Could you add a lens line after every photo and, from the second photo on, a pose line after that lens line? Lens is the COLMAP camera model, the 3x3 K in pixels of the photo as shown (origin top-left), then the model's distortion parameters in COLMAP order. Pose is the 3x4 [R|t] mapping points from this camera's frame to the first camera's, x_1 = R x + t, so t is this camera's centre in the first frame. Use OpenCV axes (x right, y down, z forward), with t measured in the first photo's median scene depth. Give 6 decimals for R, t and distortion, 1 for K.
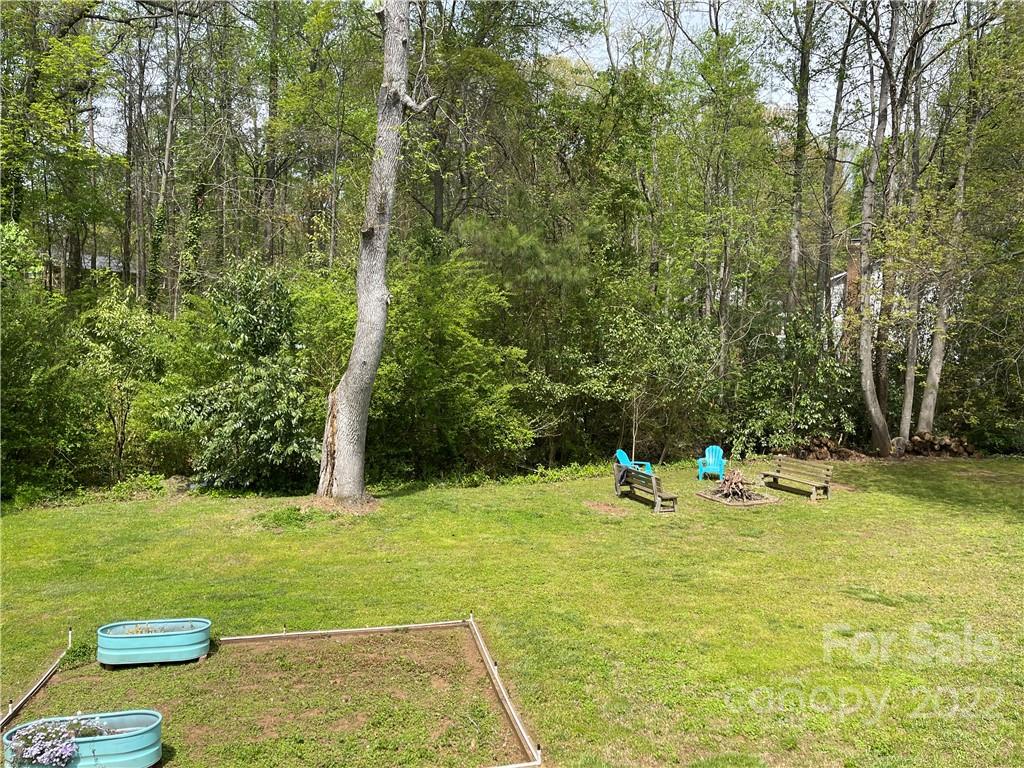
lens RADIAL K [[751.9, 0, 512.0], [0, 751.9, 384.0], [0, 0, 1]] dist [0.070941, -0.112202]
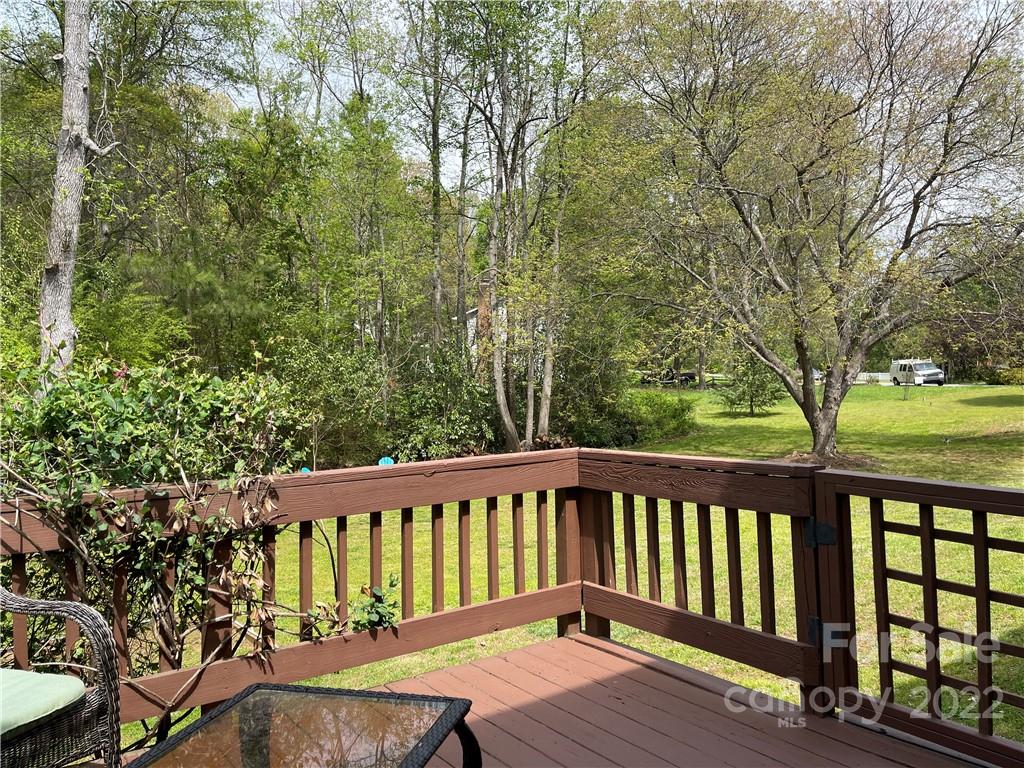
lens RADIAL K [[751.9, 0, 512.0], [0, 751.9, 384.0], [0, 0, 1]] dist [0.070941, -0.112202]
pose [[0.895207, -0.038736, 0.443963, -0.058439], [0.057141, 0.997969, -0.028145, 0.010944], [-0.441971, 0.050564, 0.895603, -0.107578]]
